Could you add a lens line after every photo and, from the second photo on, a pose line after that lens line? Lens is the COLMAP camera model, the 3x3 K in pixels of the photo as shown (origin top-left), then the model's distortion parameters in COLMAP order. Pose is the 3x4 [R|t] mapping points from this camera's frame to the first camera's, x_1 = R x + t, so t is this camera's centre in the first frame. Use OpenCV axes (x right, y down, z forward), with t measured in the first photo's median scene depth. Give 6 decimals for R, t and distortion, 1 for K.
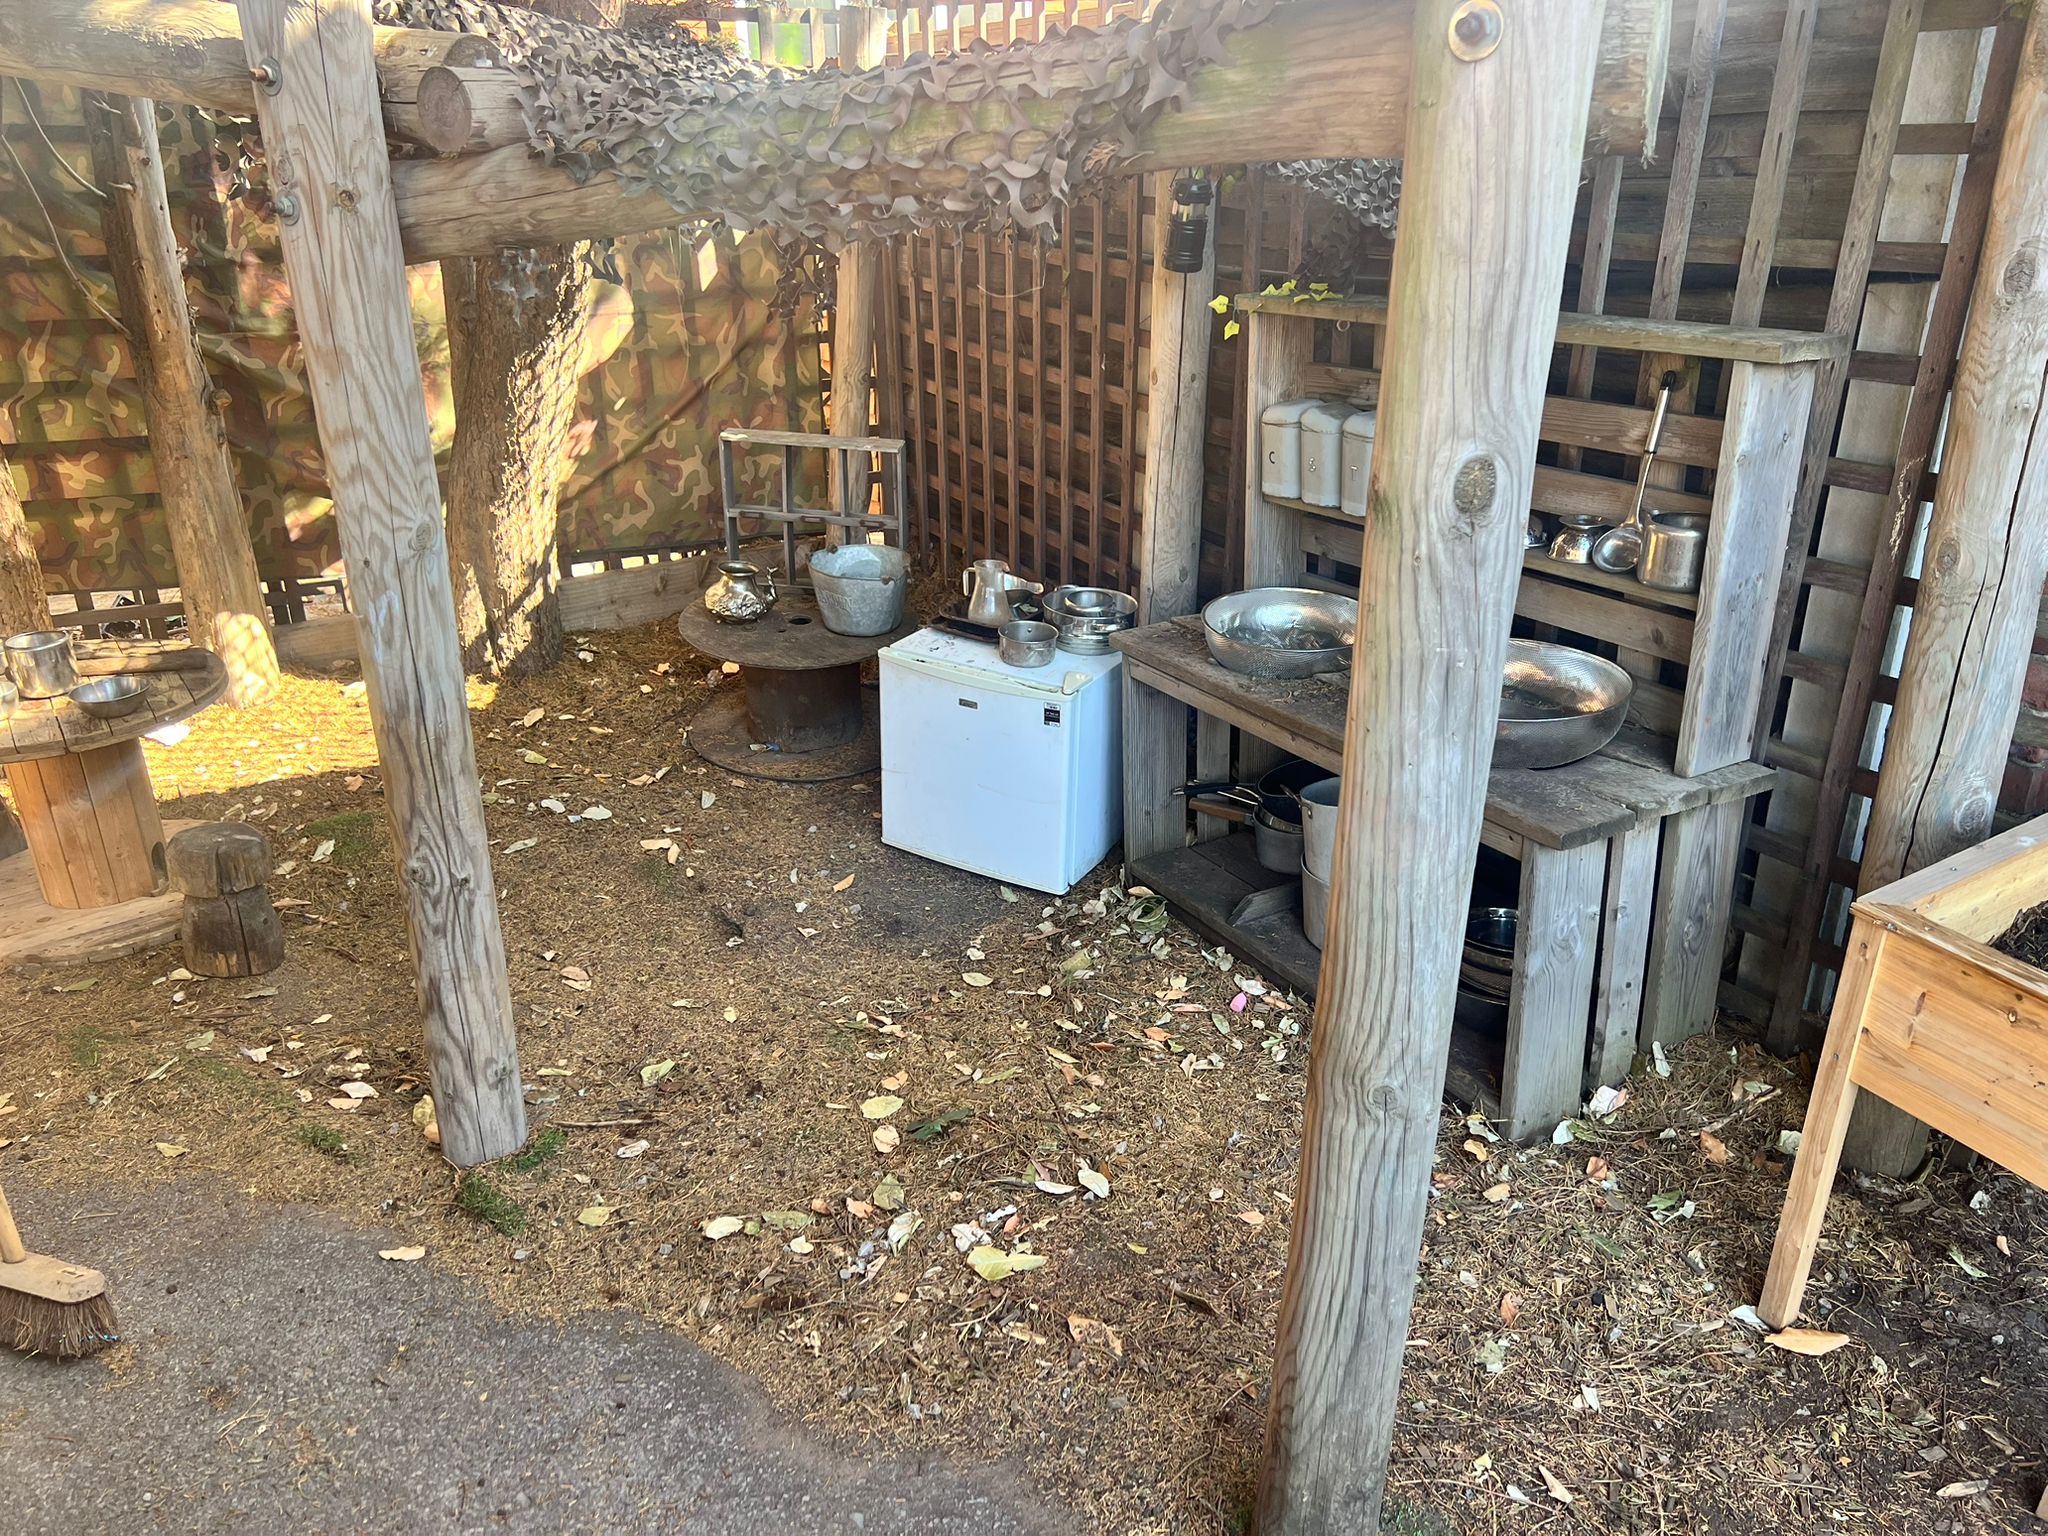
lens RADIAL K [[1542.8, 0, 1033.8], [0, 1542.8, 774.2], [0, 0, 1]] dist [0.040029, -0.013092]
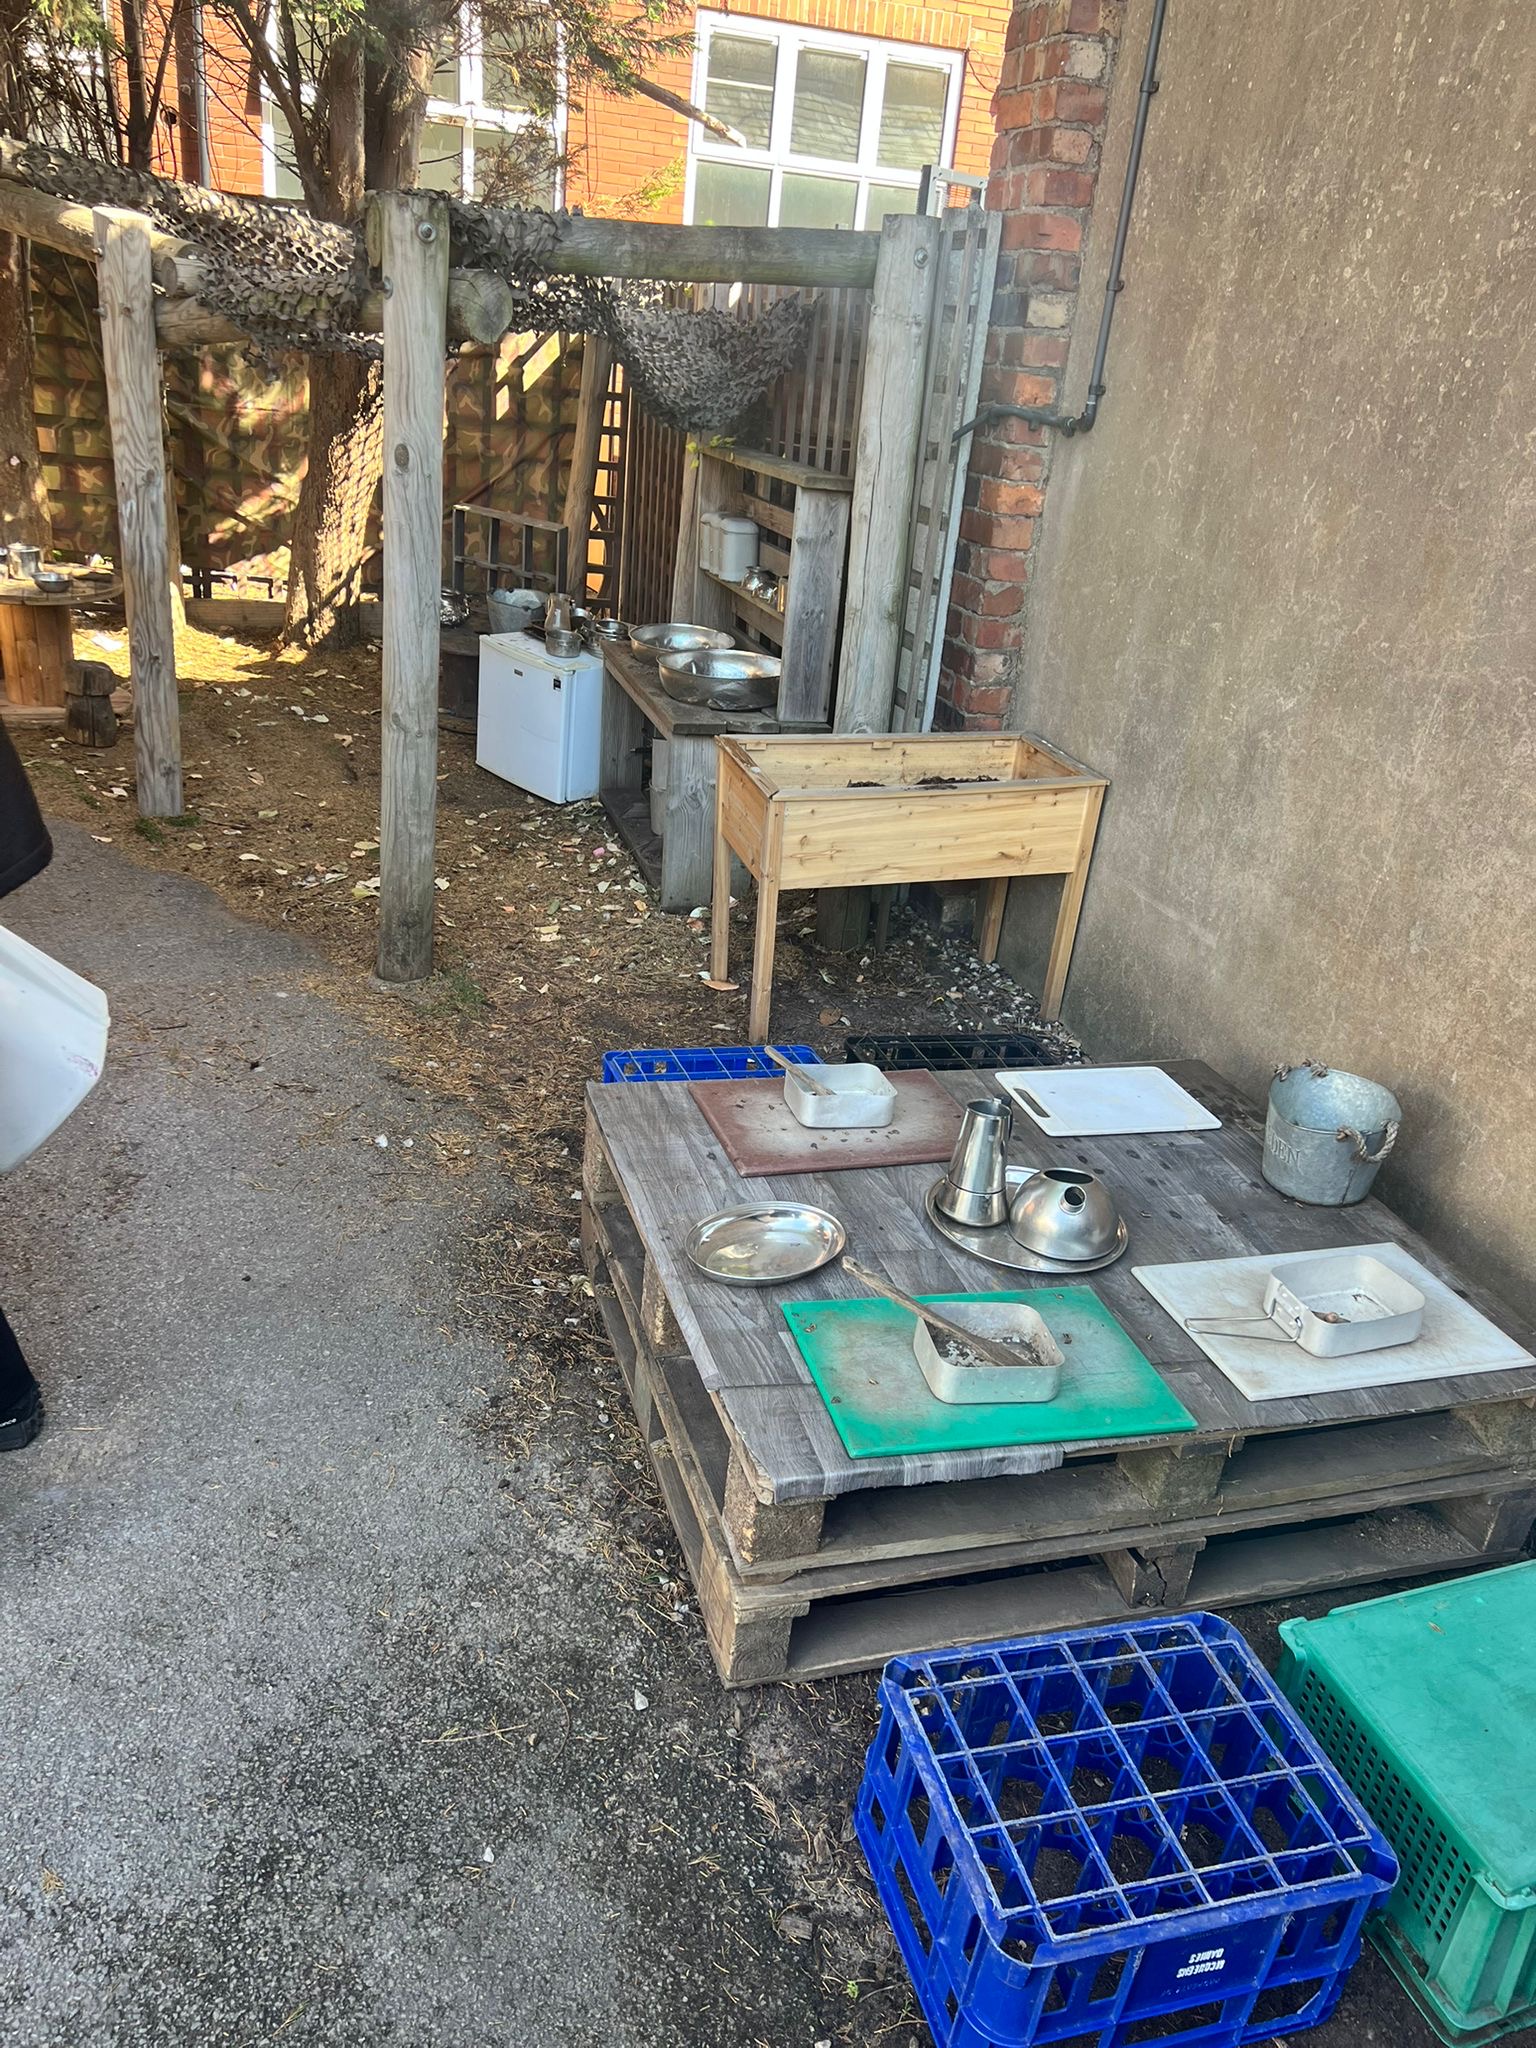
lens RADIAL K [[1542.8, 0, 757.3], [0, 1542.8, 1022.2], [0, 0, 1]] dist [0.040029, -0.013092]
pose [[0.963593, 0.195475, -0.182424, 0.565446], [-0.191502, 0.980704, 0.039320, 0.202024], [0.186590, -0.002954, 0.982433, -0.564963]]
